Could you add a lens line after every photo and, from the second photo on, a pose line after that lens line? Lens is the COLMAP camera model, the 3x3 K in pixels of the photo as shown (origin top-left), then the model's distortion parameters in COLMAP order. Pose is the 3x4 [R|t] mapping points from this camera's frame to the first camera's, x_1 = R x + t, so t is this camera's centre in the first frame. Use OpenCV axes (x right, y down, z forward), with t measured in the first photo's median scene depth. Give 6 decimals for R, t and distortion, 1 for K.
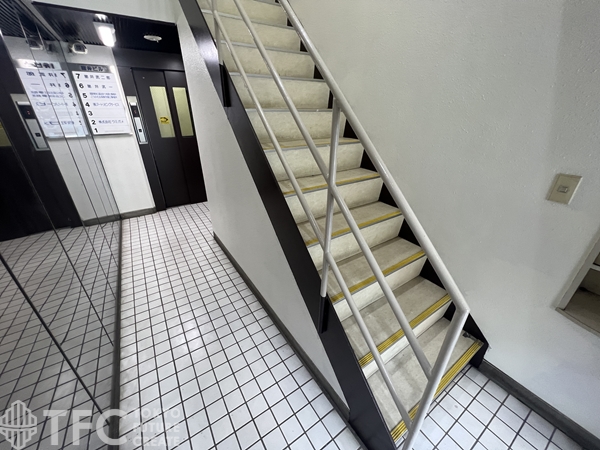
lens RADIAL K [[241.7, 0, 296.0], [0, 241.7, 226.1], [0, 0, 1]] dist [-0.001864, 0.000344]
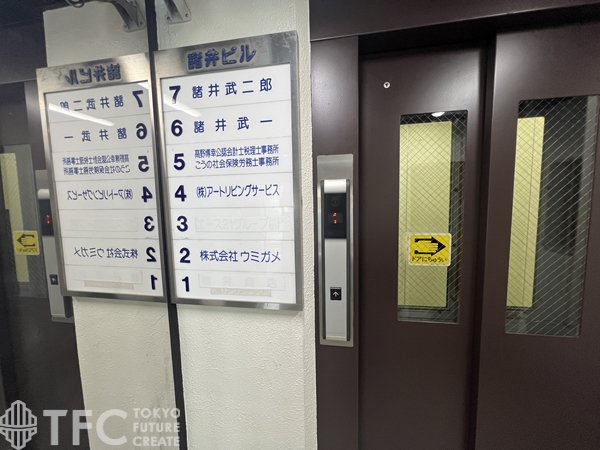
lens RADIAL K [[241.7, 0, 303.7], [0, 241.7, 228.4], [0, 0, 1]] dist [-0.001864, 0.000344]
pose [[0.740606, 0.052717, -0.669869, -0.576283], [-0.284493, 0.927756, -0.241523, -0.432257], [0.608742, 0.369446, 0.702099, 0.889480]]
